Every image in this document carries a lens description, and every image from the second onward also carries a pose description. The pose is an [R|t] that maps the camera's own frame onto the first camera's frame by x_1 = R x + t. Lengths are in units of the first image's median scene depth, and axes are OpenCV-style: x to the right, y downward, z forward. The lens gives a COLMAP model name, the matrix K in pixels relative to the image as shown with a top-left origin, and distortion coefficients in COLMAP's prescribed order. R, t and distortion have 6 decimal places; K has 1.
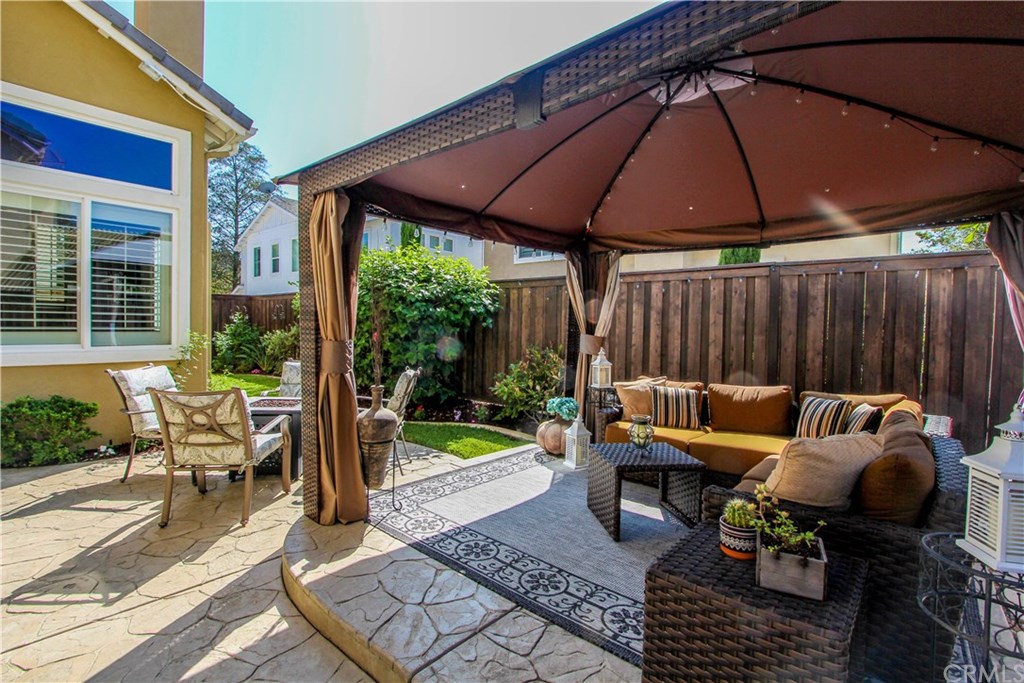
lens RADIAL K [[473.8, 0, 509.2], [0, 473.8, 341.0], [0, 0, 1]] dist [-0.018857, 0.000999]
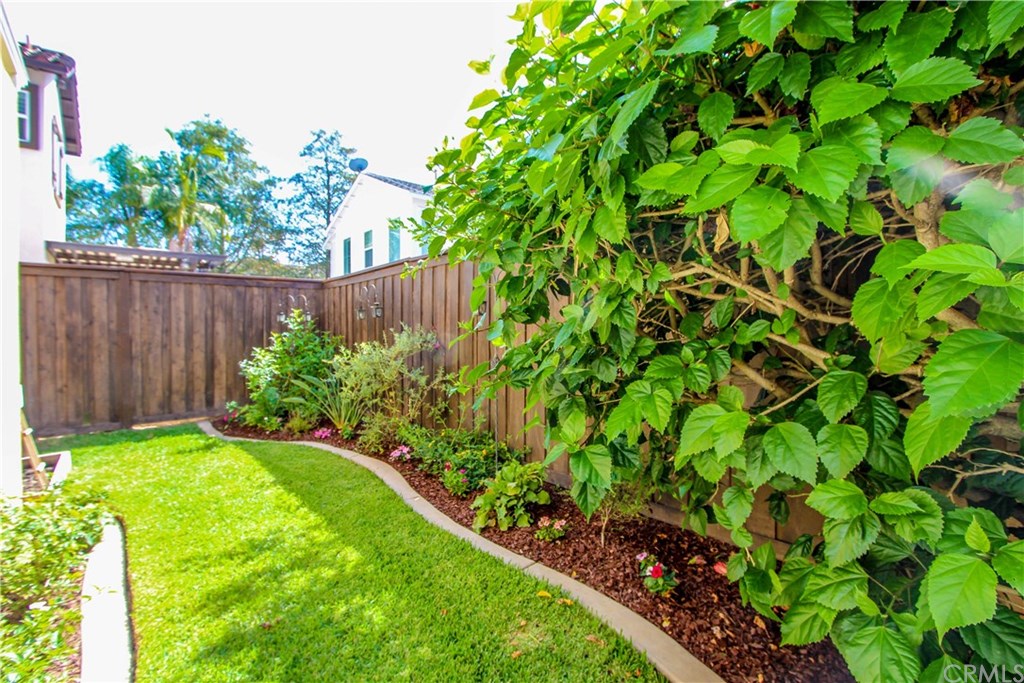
lens RADIAL K [[473.8, 0, 511.3], [0, 473.8, 340.7], [0, 0, 1]] dist [-0.018857, 0.000999]
pose [[0.984593, -0.017308, -0.174004, -0.255499], [0.013736, 0.999670, -0.021707, -0.012529], [0.174322, 0.018983, 0.984506, 0.537234]]
